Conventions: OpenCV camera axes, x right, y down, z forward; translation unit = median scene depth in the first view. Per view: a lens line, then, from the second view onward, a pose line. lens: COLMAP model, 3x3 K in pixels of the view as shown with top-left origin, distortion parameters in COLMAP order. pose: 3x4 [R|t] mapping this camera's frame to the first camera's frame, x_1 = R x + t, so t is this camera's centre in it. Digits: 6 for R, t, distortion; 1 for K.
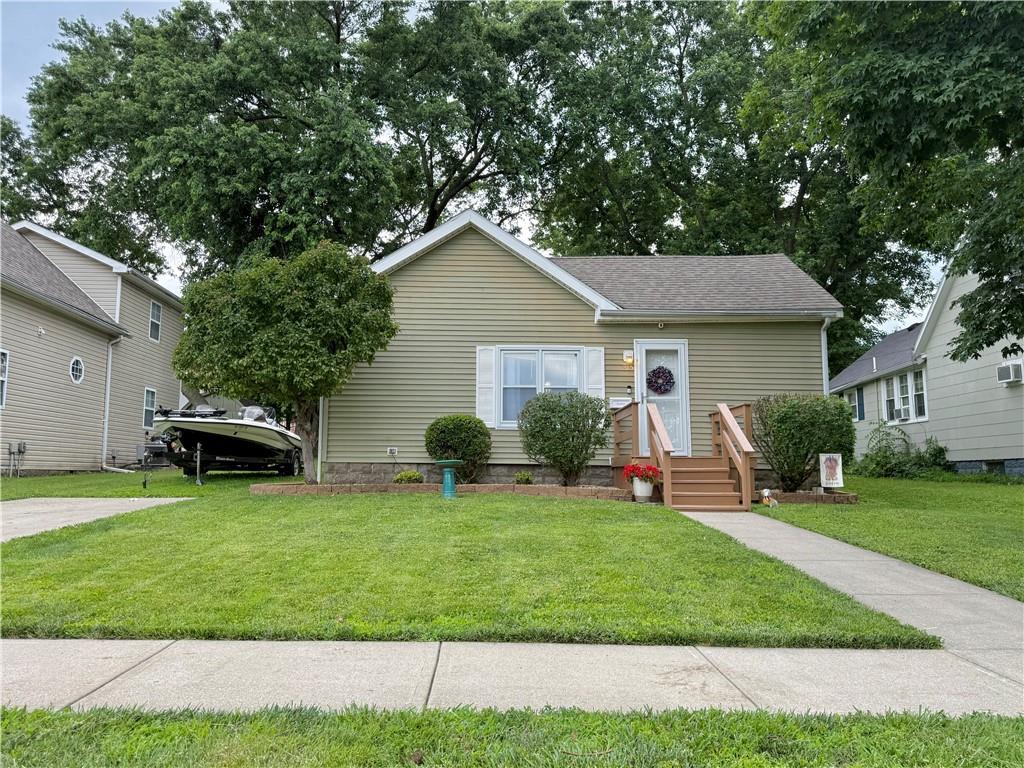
lens RADIAL K [[779.7, 0, 512.0], [0, 779.7, 384.0], [0, 0, 1]] dist [0.002551, 0.004447]
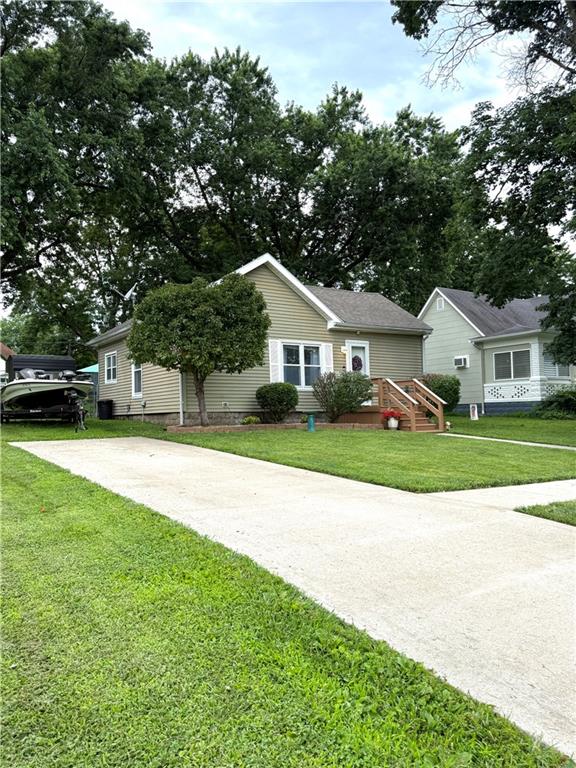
lens RADIAL K [[584.8, 0, 288.0], [0, 584.8, 384.0], [0, 0, 1]] dist [0.002551, 0.004447]
pose [[0.862573, 0.013316, 0.505758, -0.620749], [-0.042296, 0.998052, 0.045858, -0.013131], [-0.504162, -0.060947, 0.861456, -0.073157]]
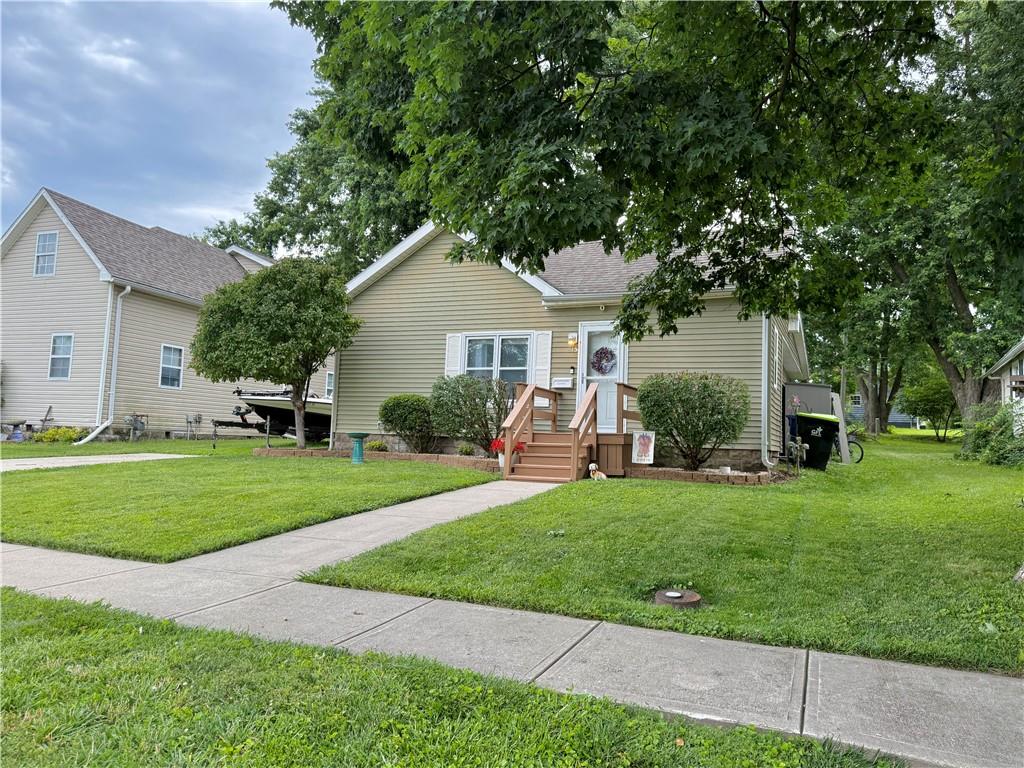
lens RADIAL K [[788.6, 0, 512.0], [0, 788.6, 384.0], [0, 0, 1]] dist [0.076647, 0.001010]
pose [[0.901458, -0.005365, -0.432834, 0.538531], [0.015146, 0.999702, 0.019154, 0.004272], [0.432603, -0.023822, 0.901270, -0.001908]]
